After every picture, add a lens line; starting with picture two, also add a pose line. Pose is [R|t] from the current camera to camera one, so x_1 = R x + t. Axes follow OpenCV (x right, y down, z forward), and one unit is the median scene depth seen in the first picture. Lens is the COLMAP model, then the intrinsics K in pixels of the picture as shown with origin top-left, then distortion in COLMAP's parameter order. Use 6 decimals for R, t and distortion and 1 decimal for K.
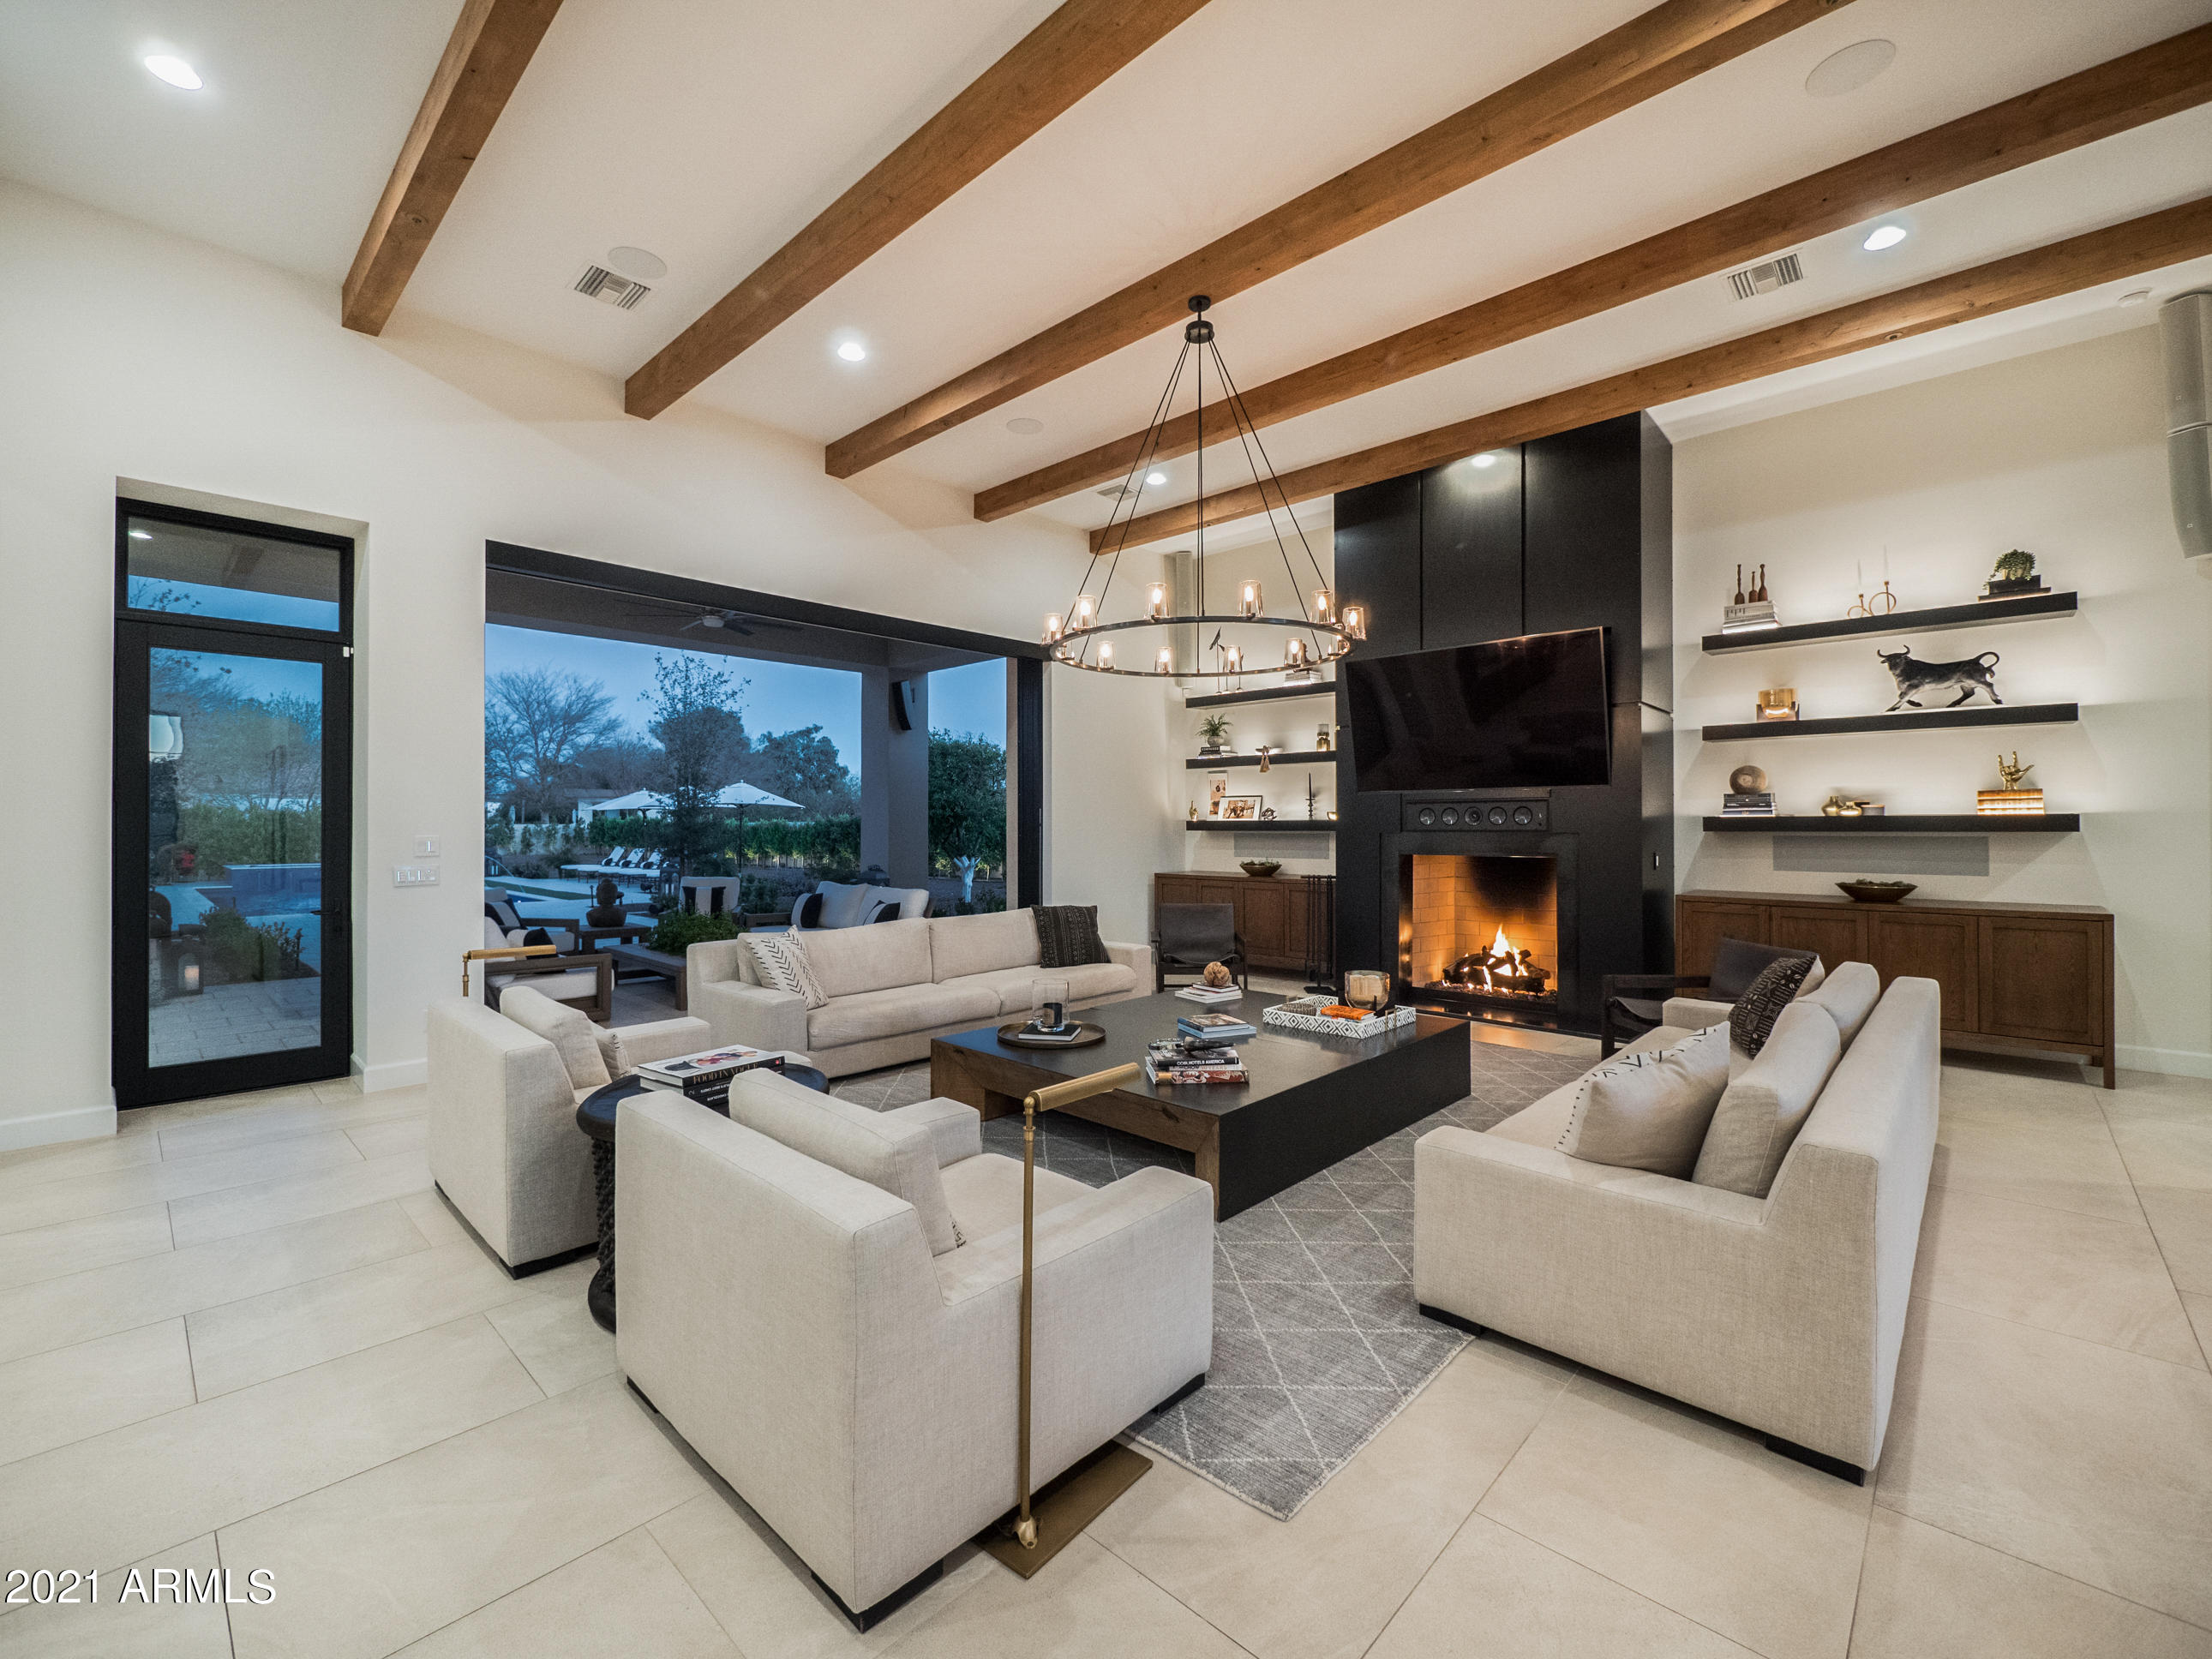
lens RADIAL K [[937.6, 0, 1099.4], [0, 937.6, 823.9], [0, 0, 1]] dist [-0.000913, -0.000206]
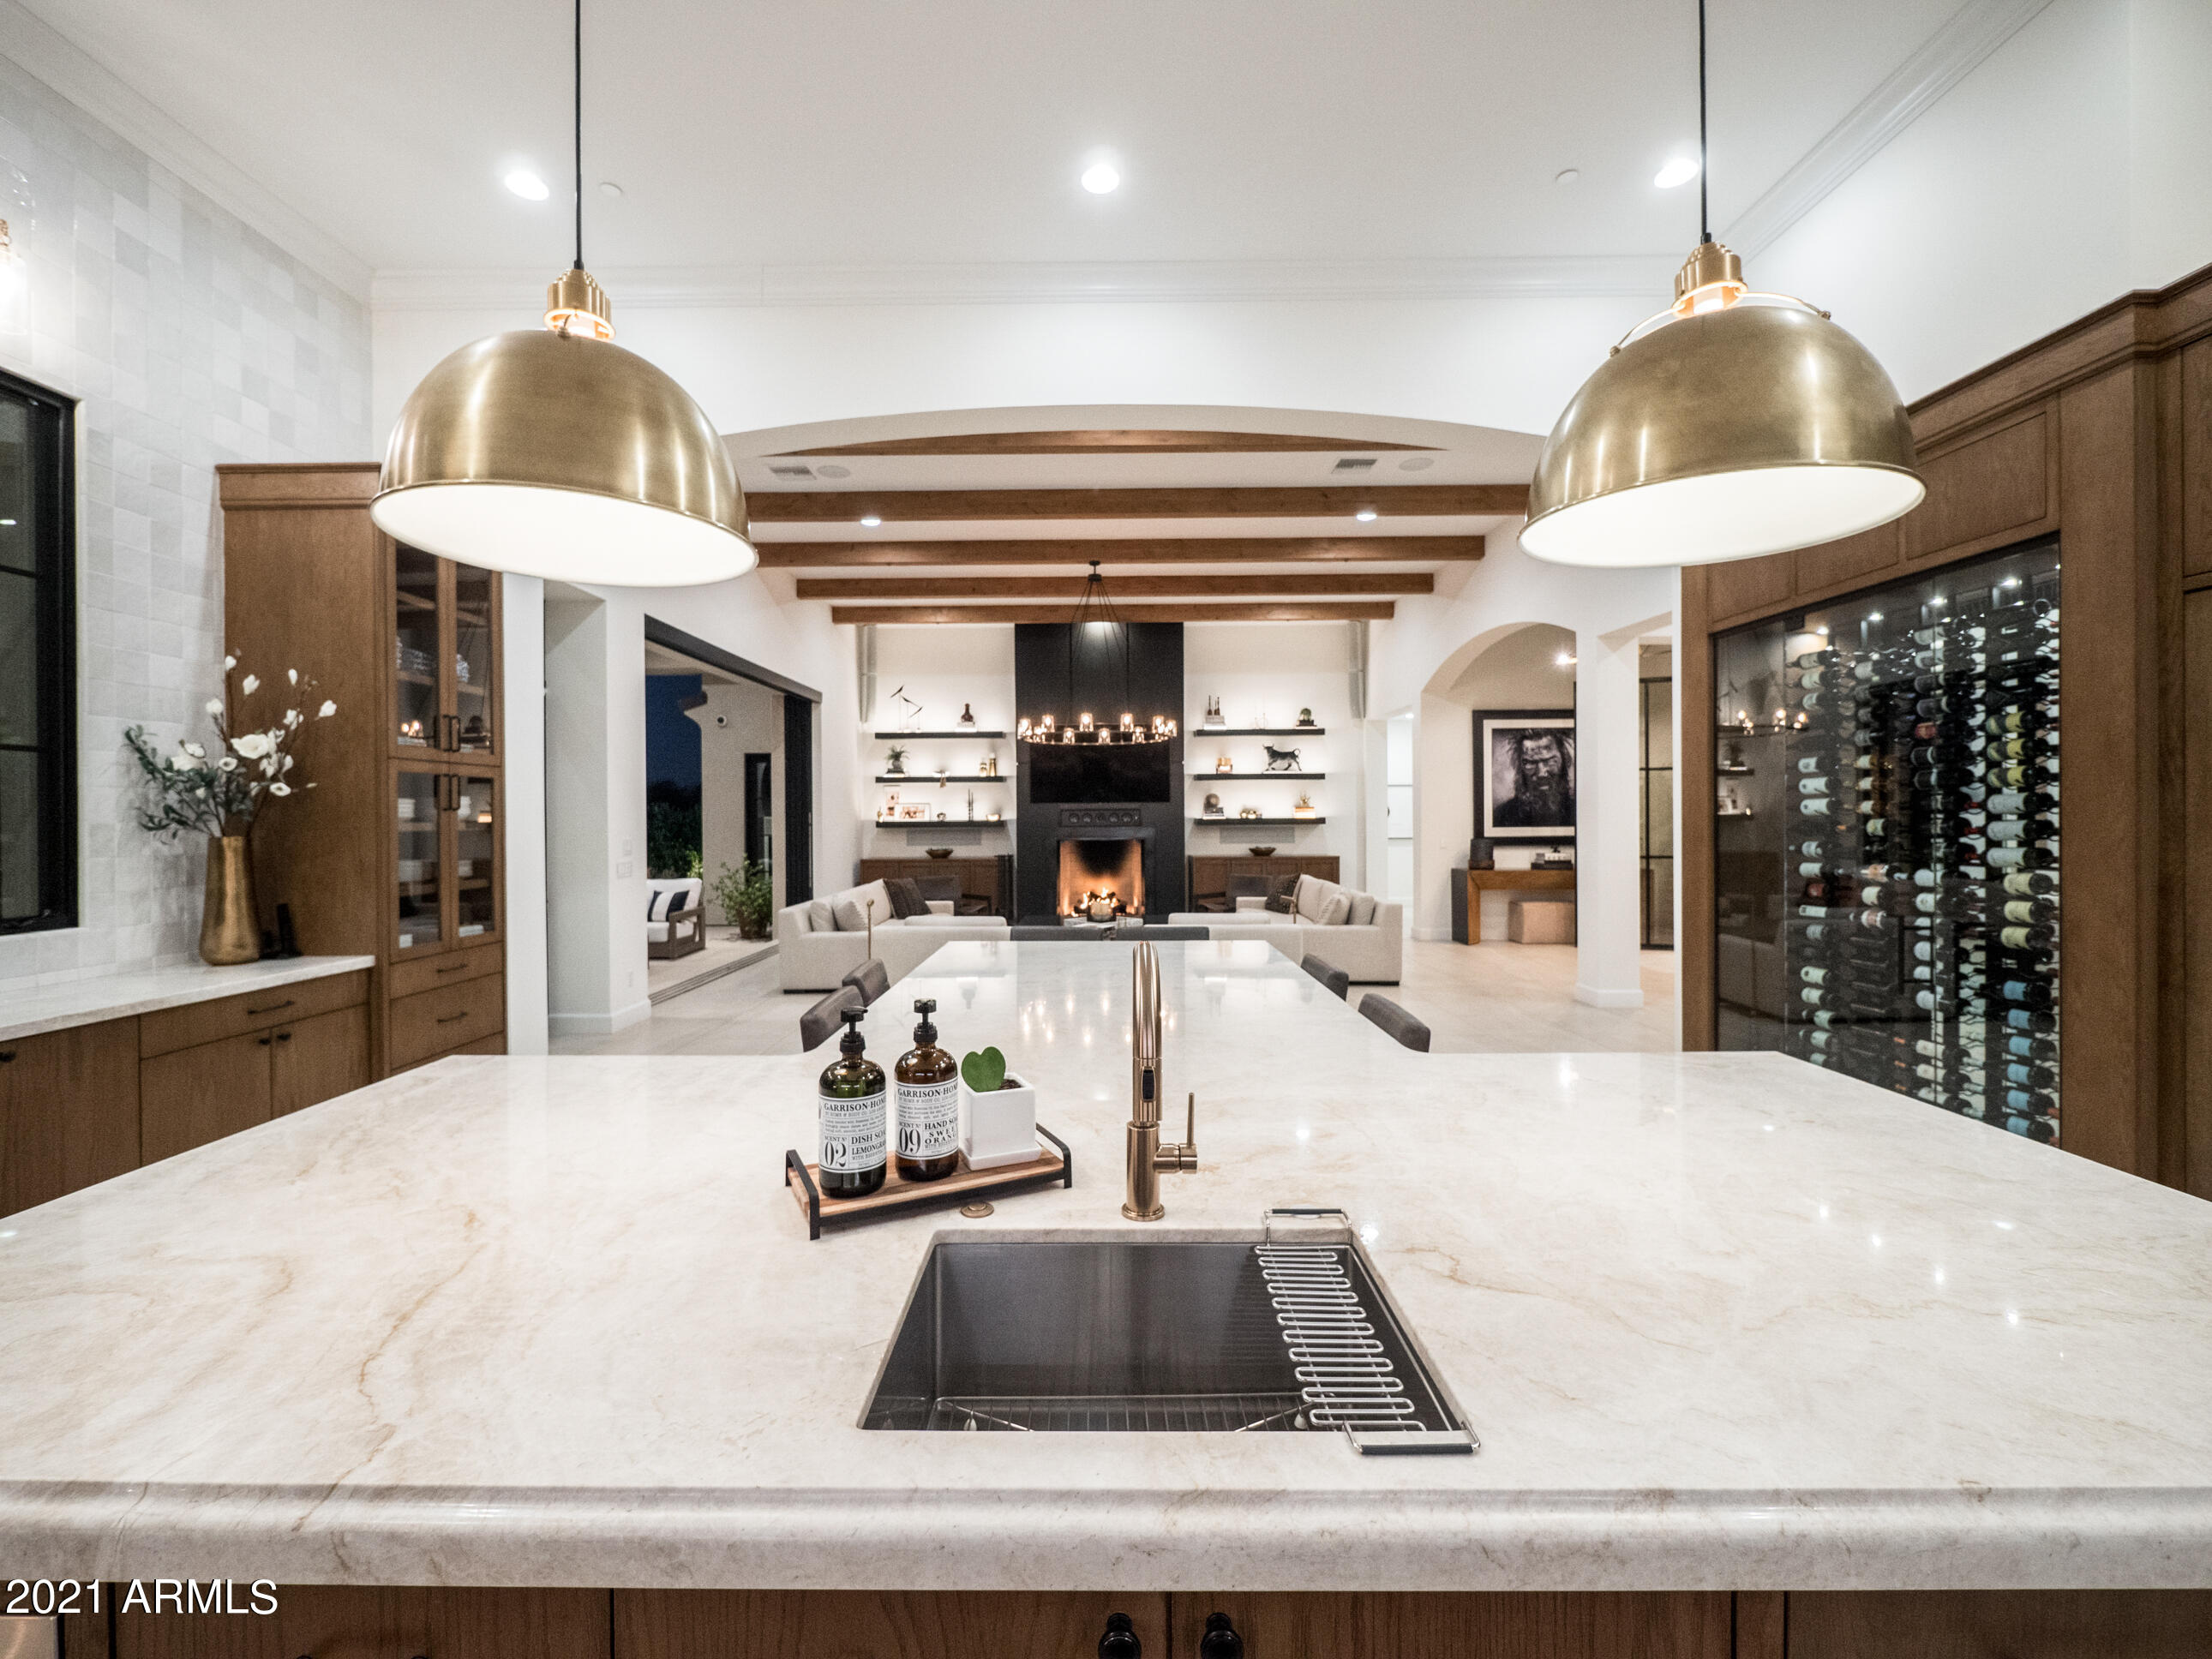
lens RADIAL K [[928.5, 0, 1098.2], [0, 928.5, 823.8], [0, 0, 1]] dist [-0.001354, -0.000270]
pose [[0.731807, -0.008312, 0.681461, -0.765711], [0.004546, 0.999963, 0.007316, -0.009729], [-0.681497, -0.002256, 0.731817, -0.283134]]
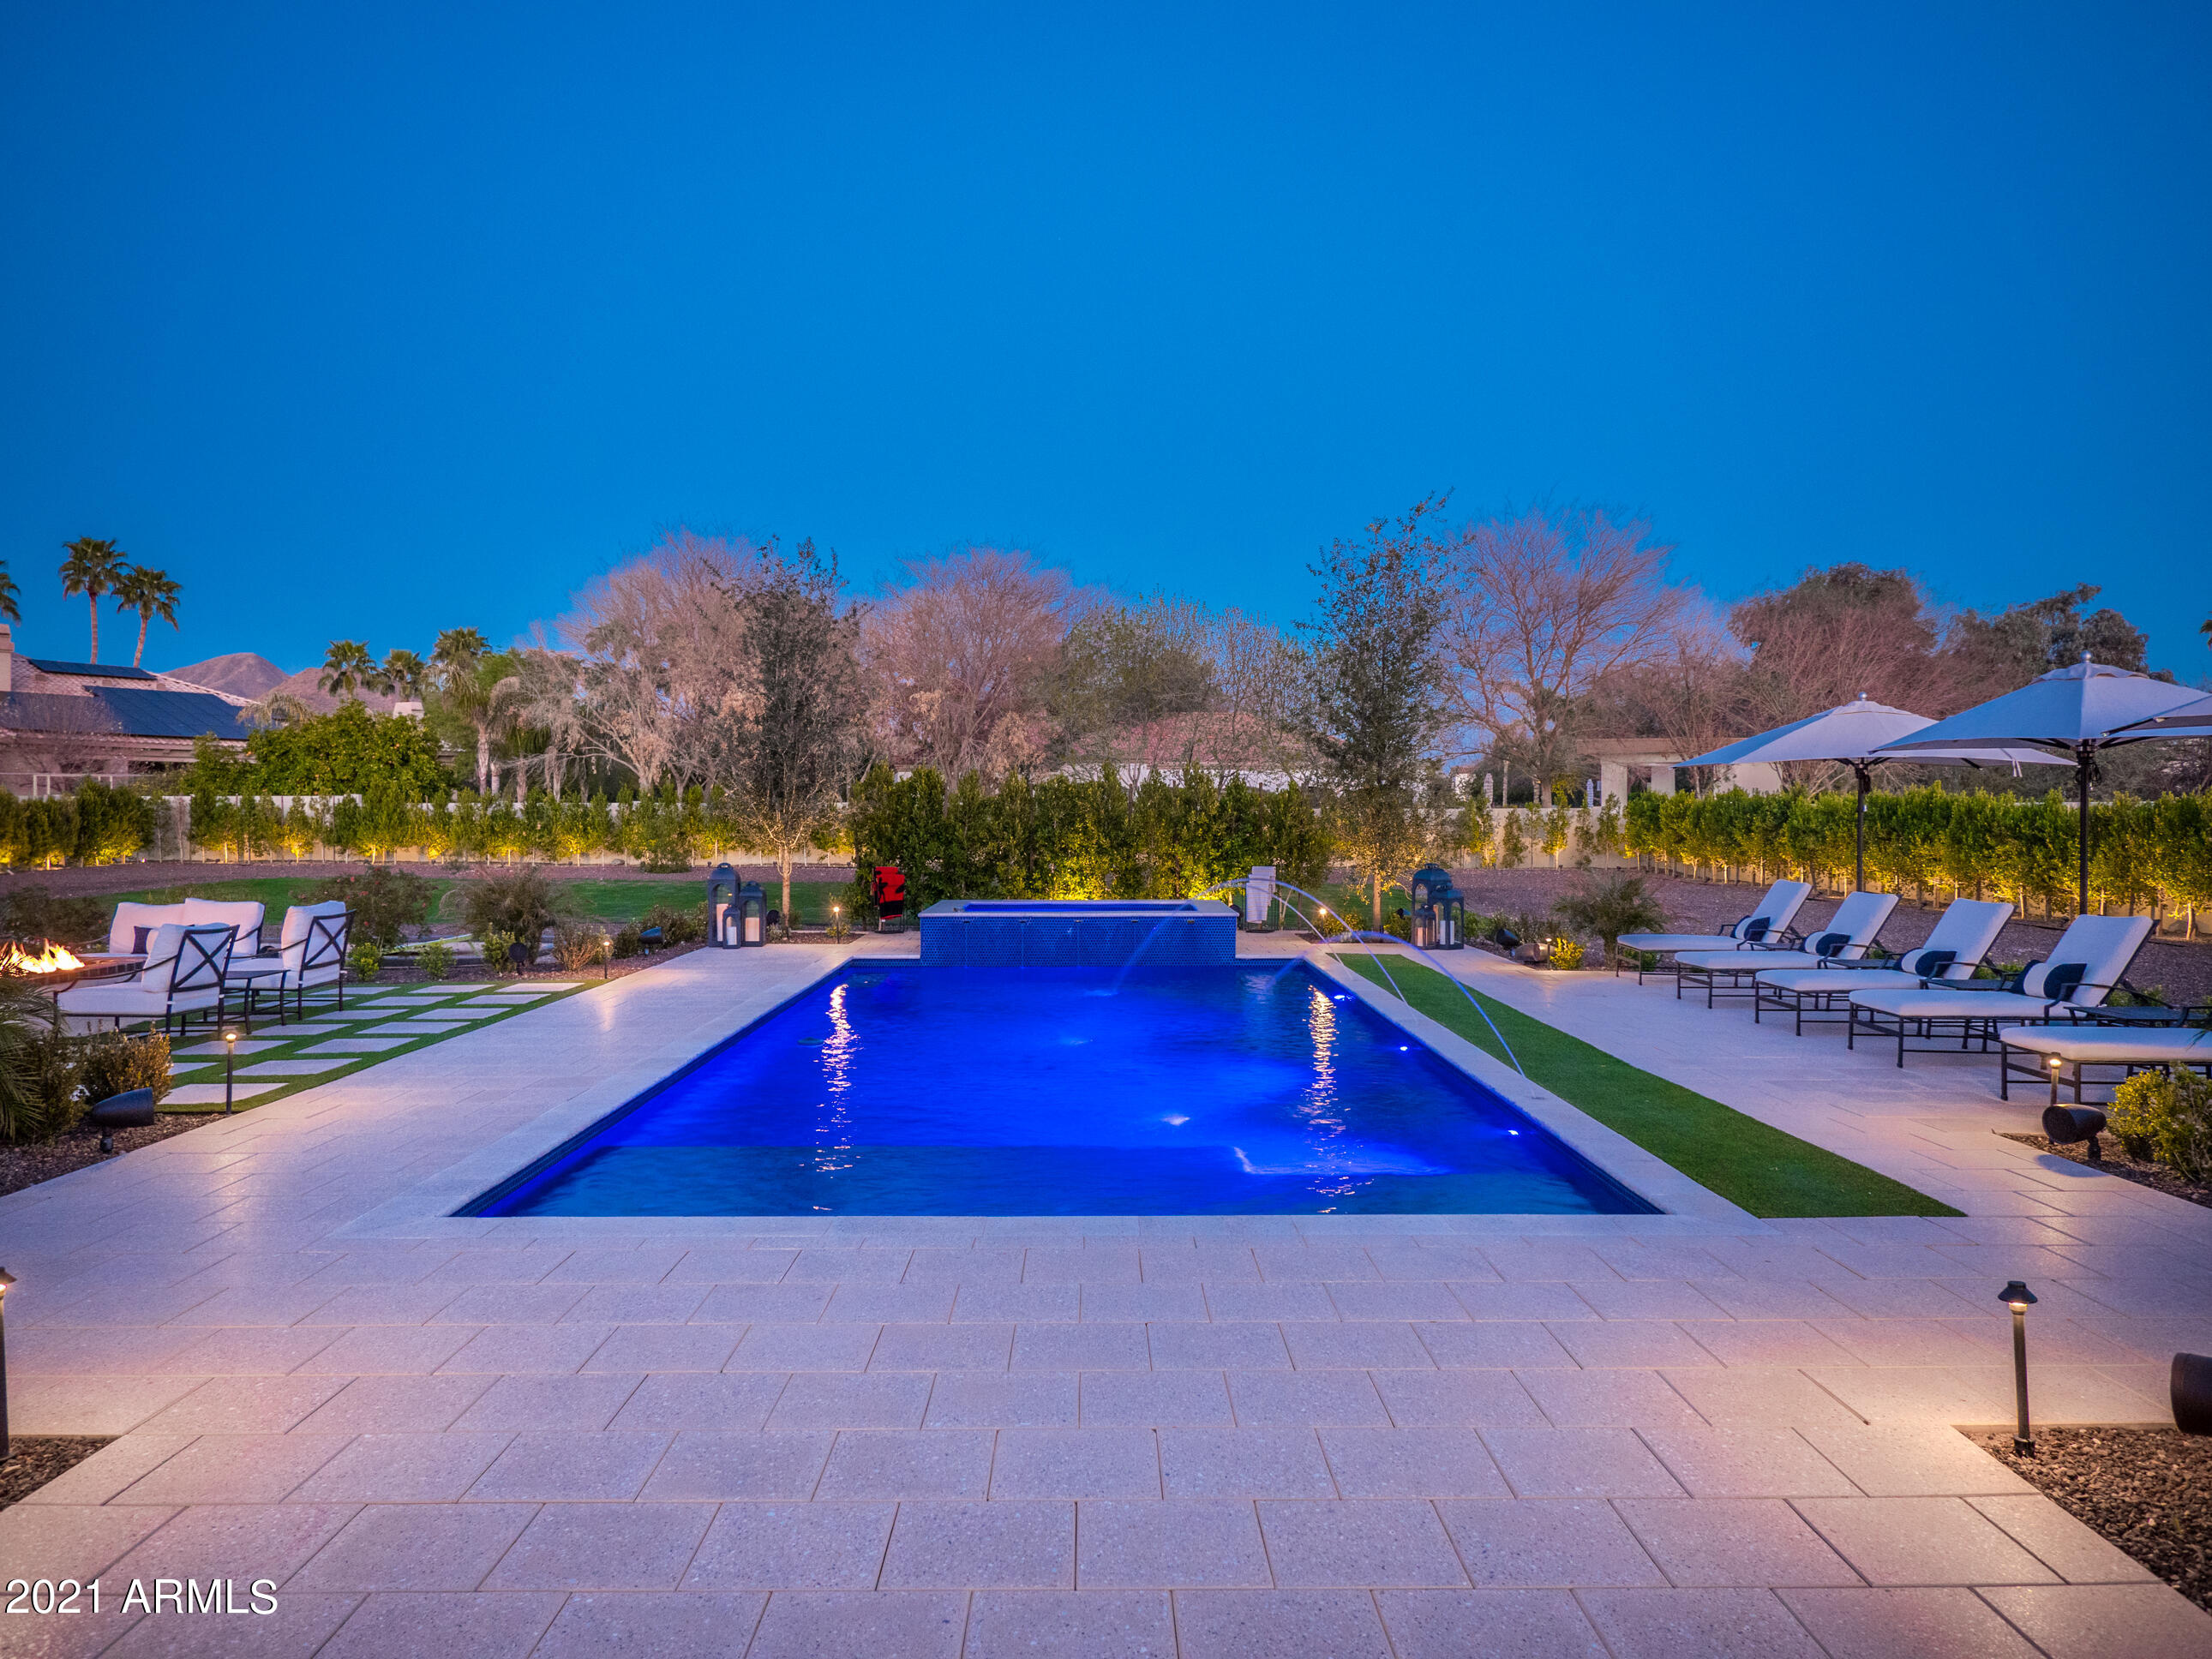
lens RADIAL K [[1520.1, 0, 1106.0], [0, 1520.1, 829.5], [0, 0, 1]] dist [0.001515, 0.000515]
pose [[0.692219, 0.009620, -0.721623, -1.076075], [0.001470, 0.999890, 0.014739, -0.002466], [0.721686, -0.011263, 0.692129, 1.718494]]
